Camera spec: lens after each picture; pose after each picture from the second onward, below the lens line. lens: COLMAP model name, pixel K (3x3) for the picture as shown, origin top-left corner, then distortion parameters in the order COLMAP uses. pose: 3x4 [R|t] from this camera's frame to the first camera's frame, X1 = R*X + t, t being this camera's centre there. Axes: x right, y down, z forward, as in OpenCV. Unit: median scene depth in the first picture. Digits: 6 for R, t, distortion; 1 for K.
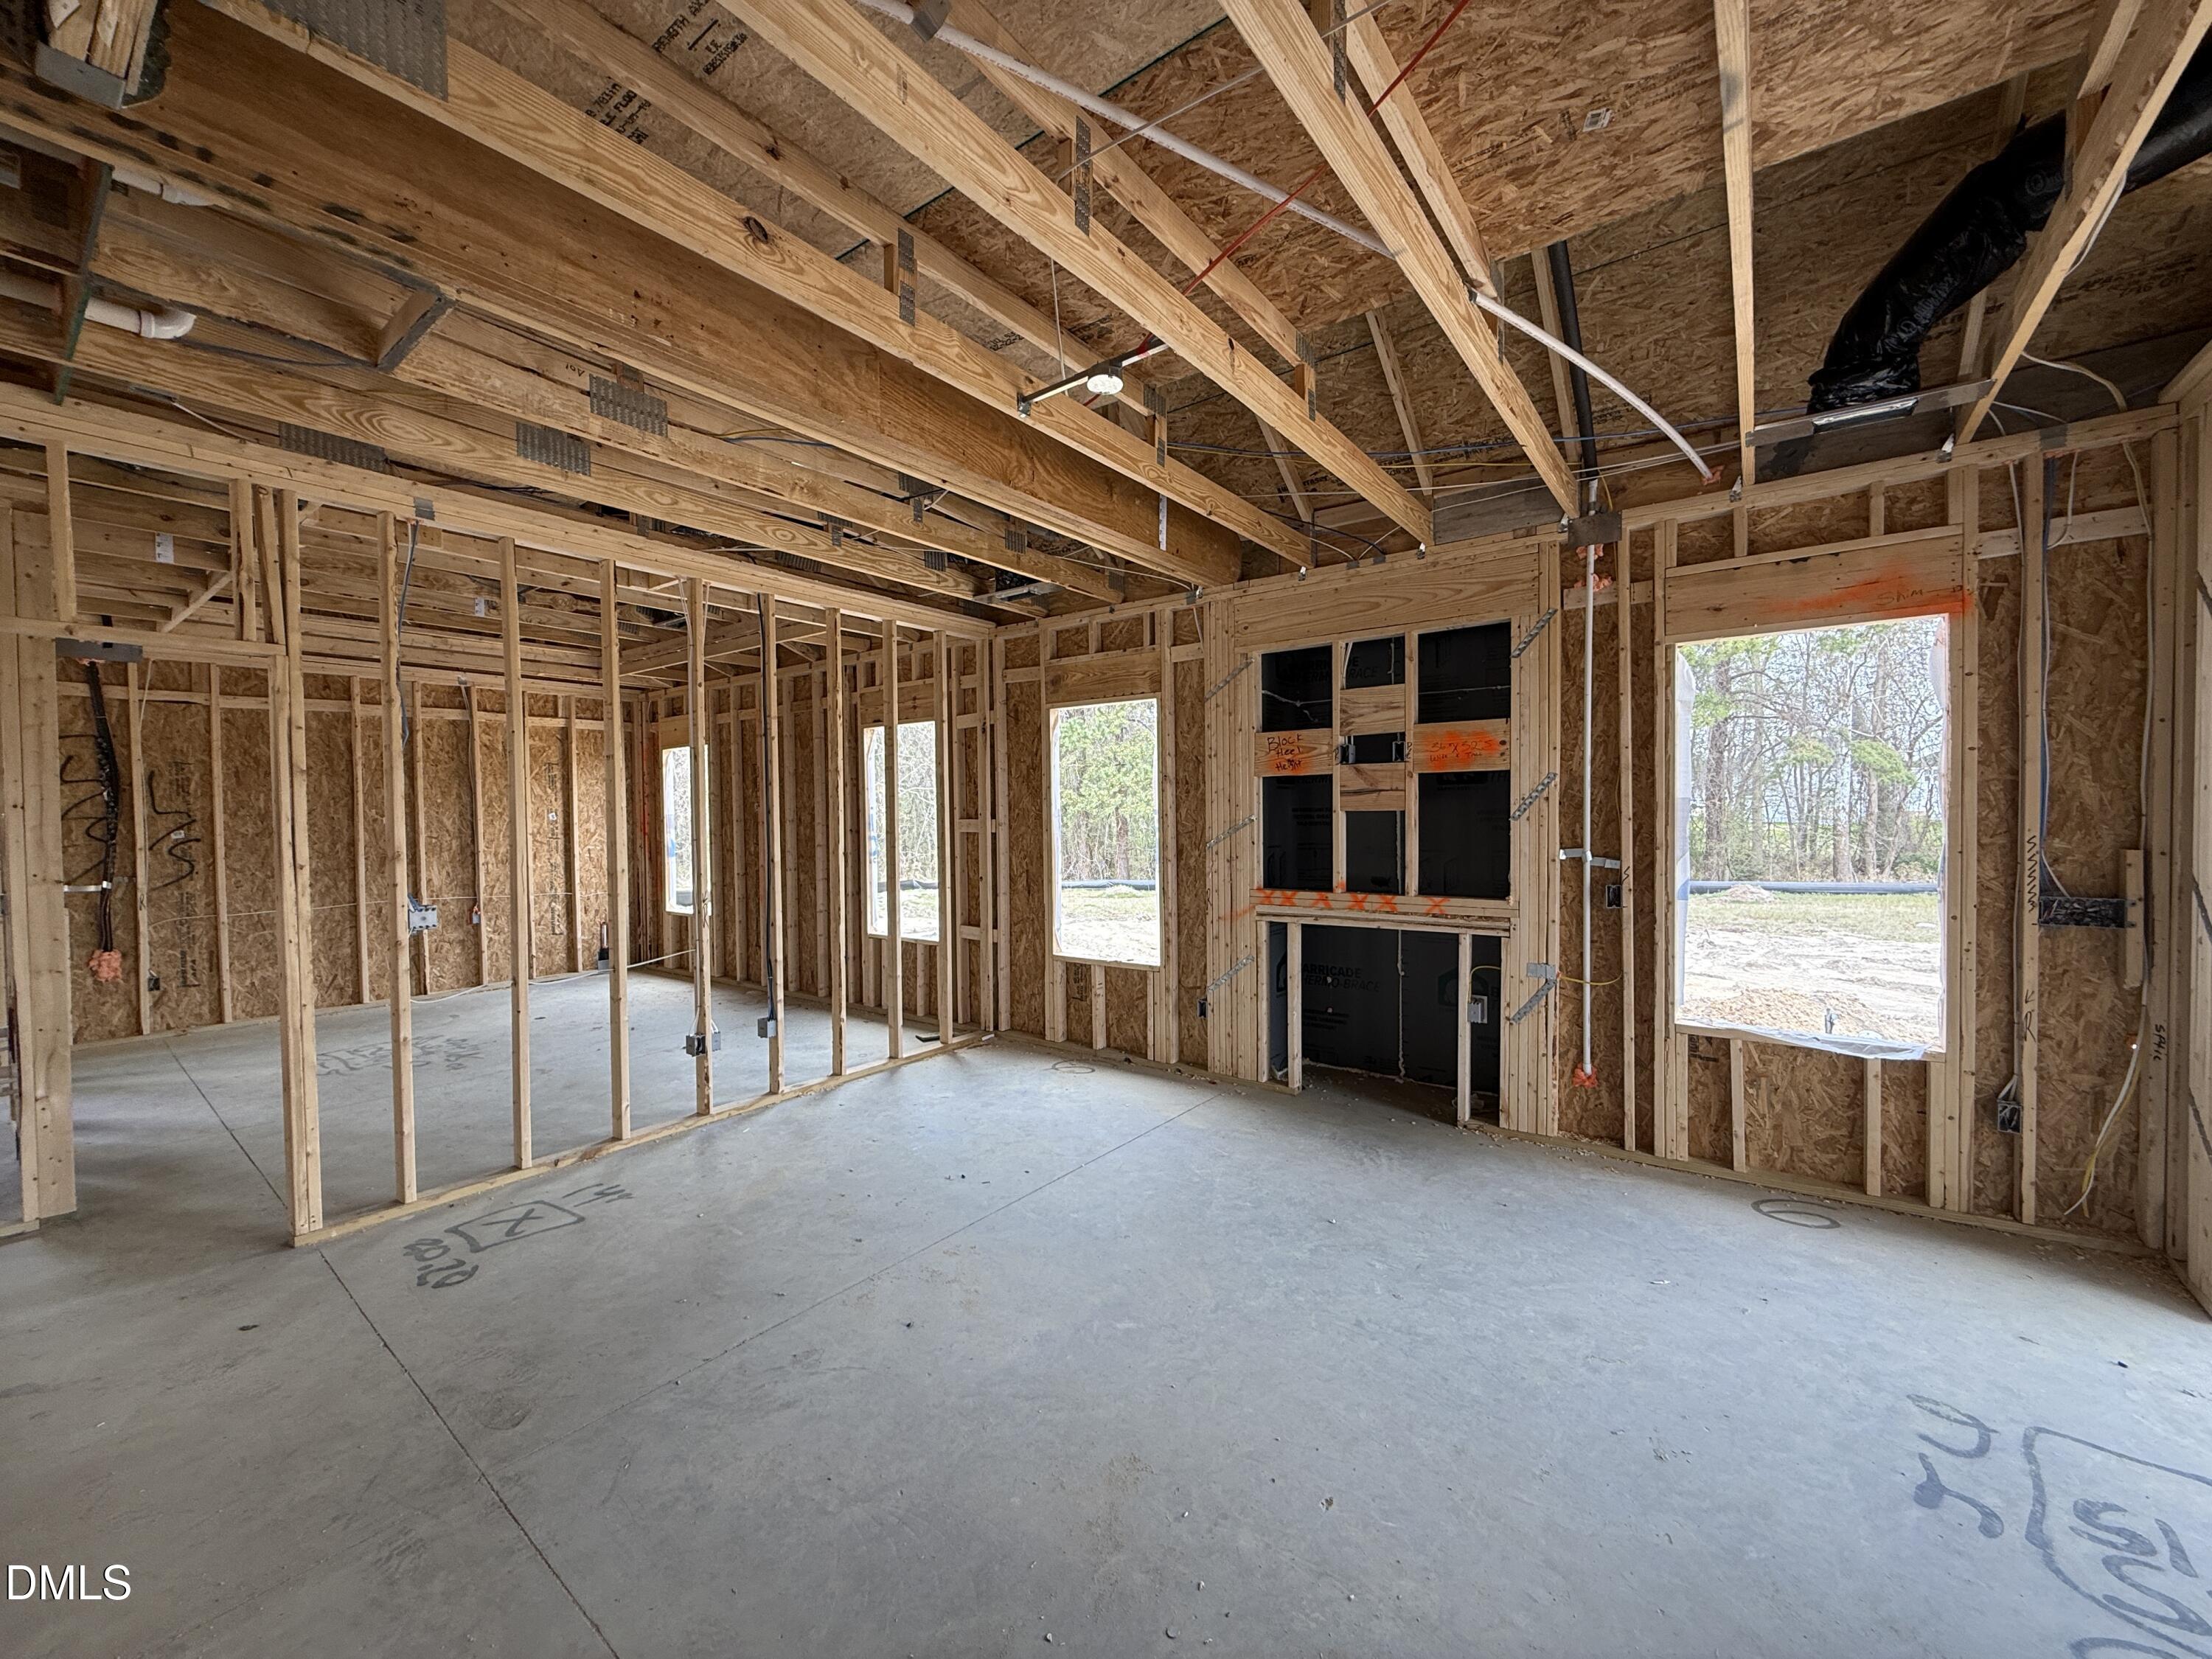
lens RADIAL K [[880.9, 0, 1106.0], [0, 880.9, 829.5], [0, 0, 1]] dist [-0.000196, 0.000279]
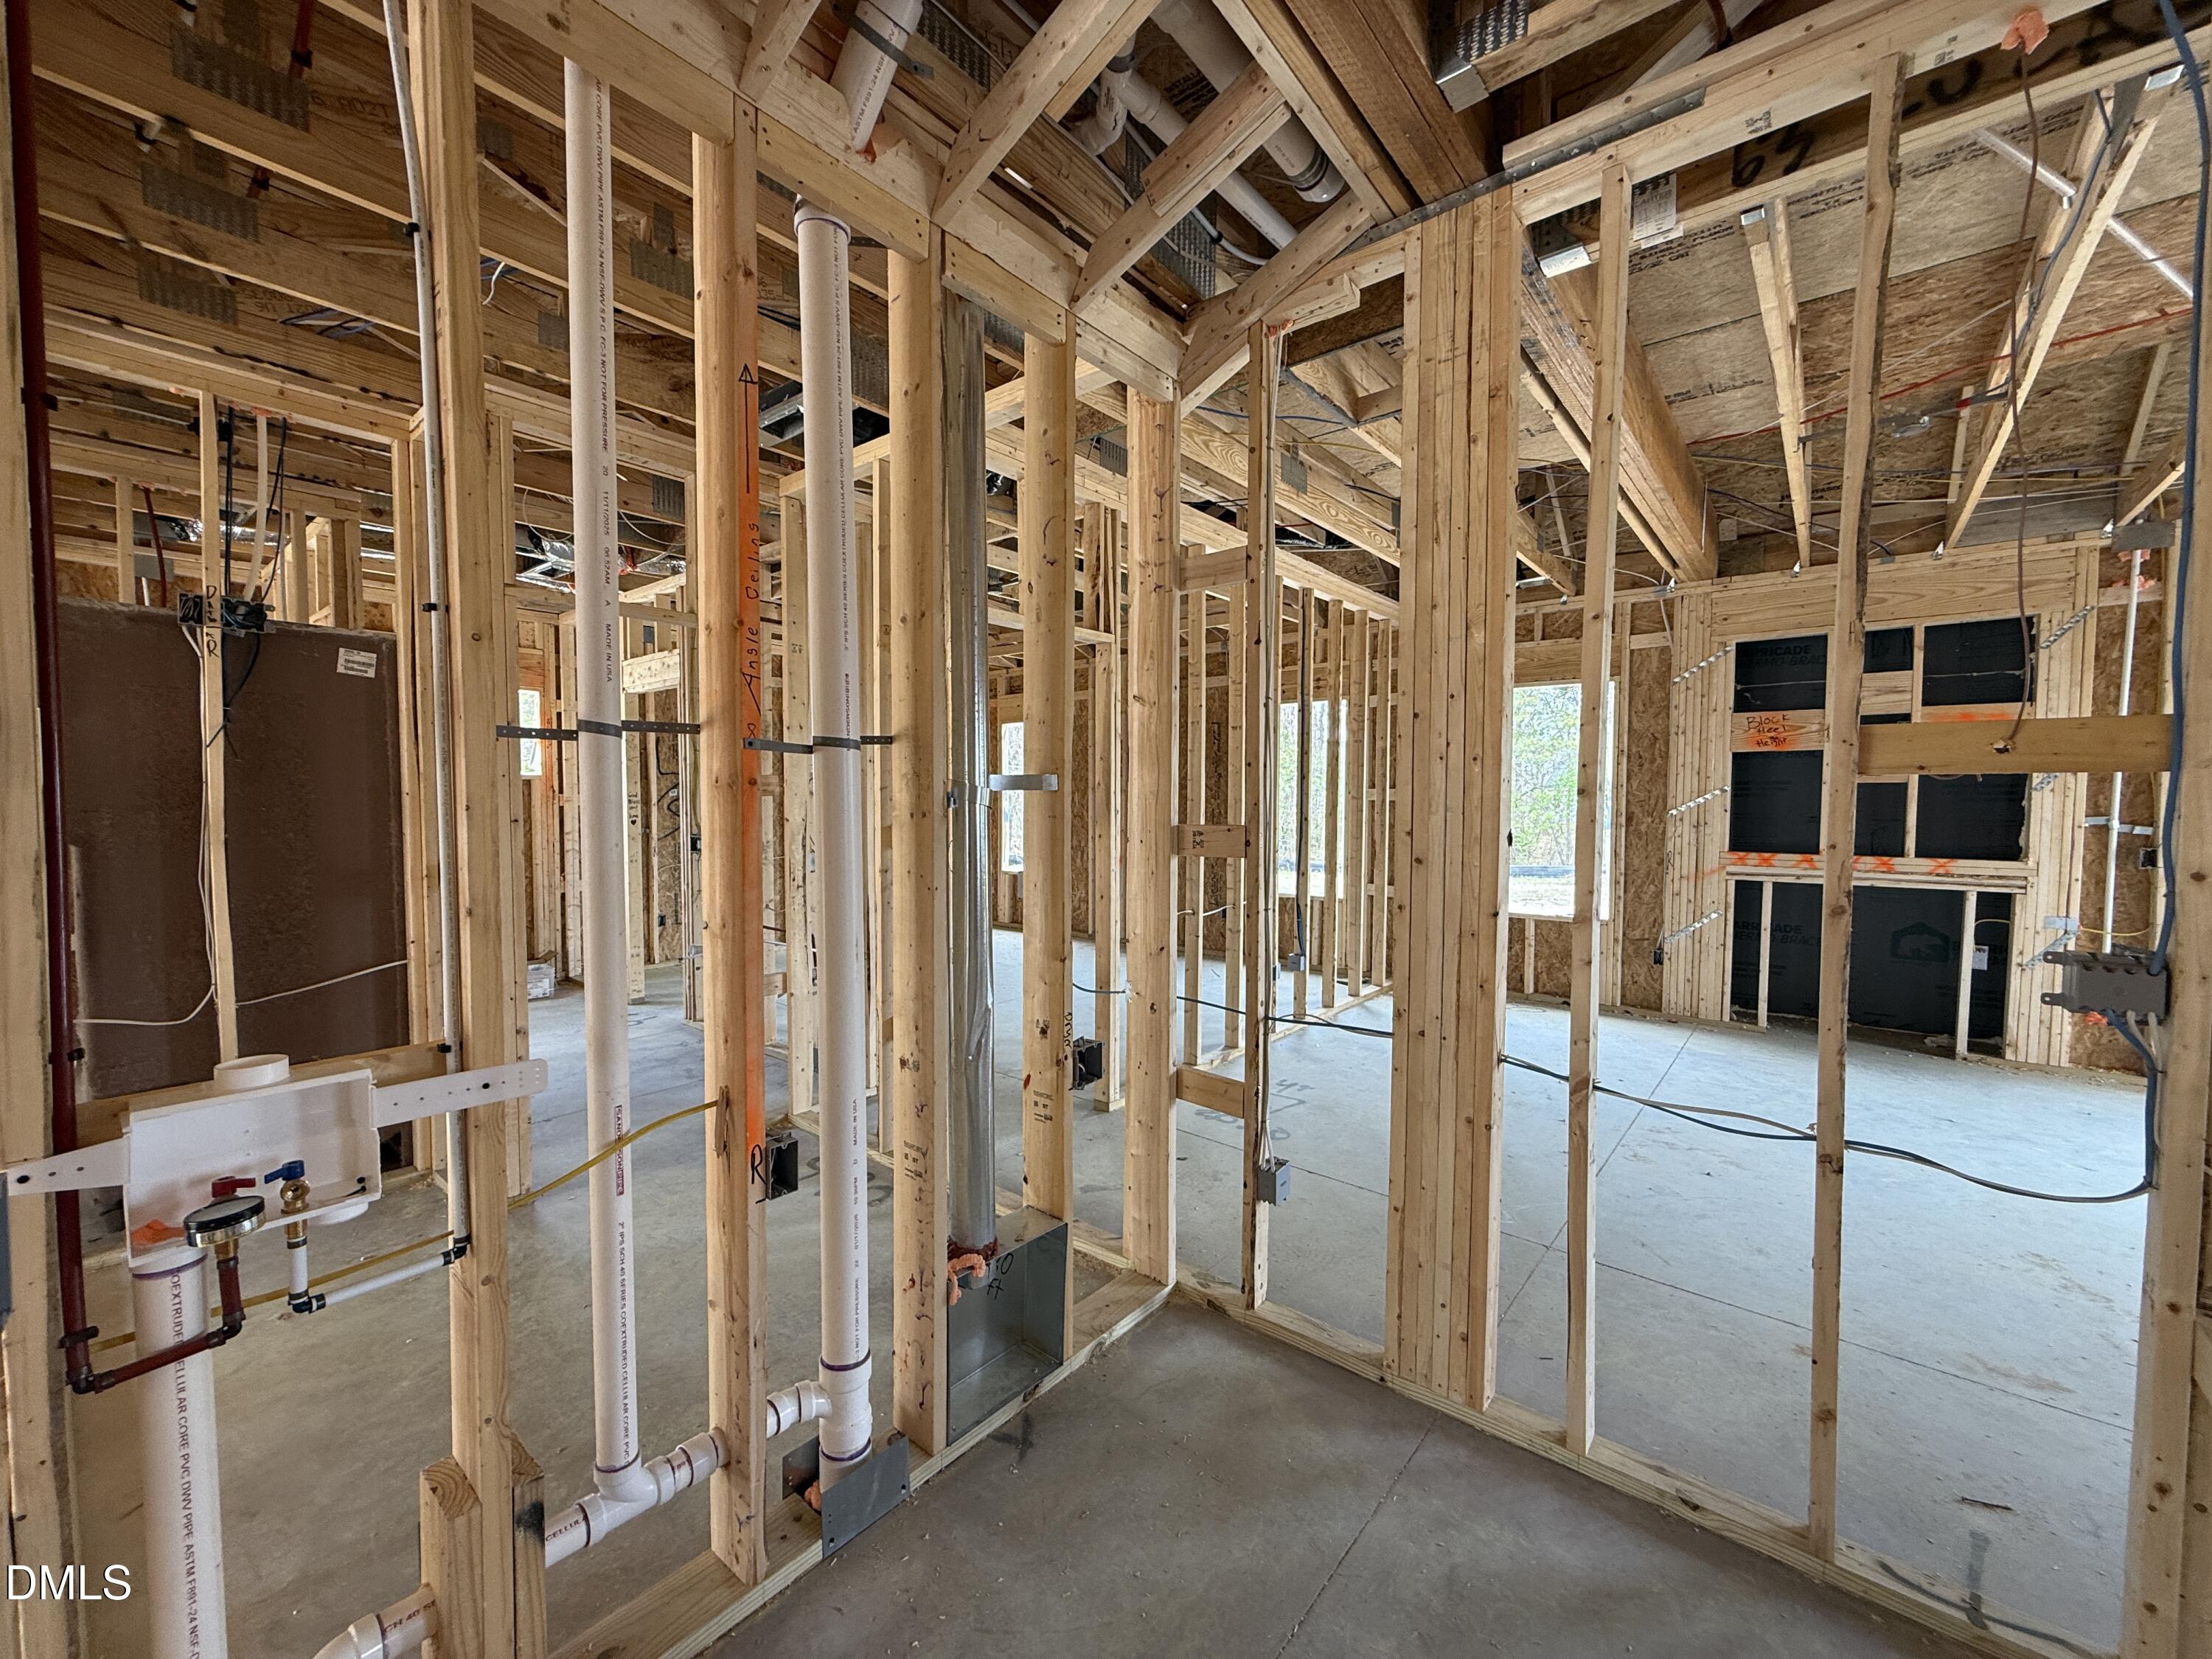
lens RADIAL K [[880.9, 0, 1106.0], [0, 880.9, 829.5], [0, 0, 1]] dist [-0.000196, 0.000279]
pose [[0.998549, 0.015847, -0.051470, -0.630631], [-0.014721, 0.999646, 0.022185, 0.028989], [0.051804, -0.021395, 0.998428, -0.188380]]
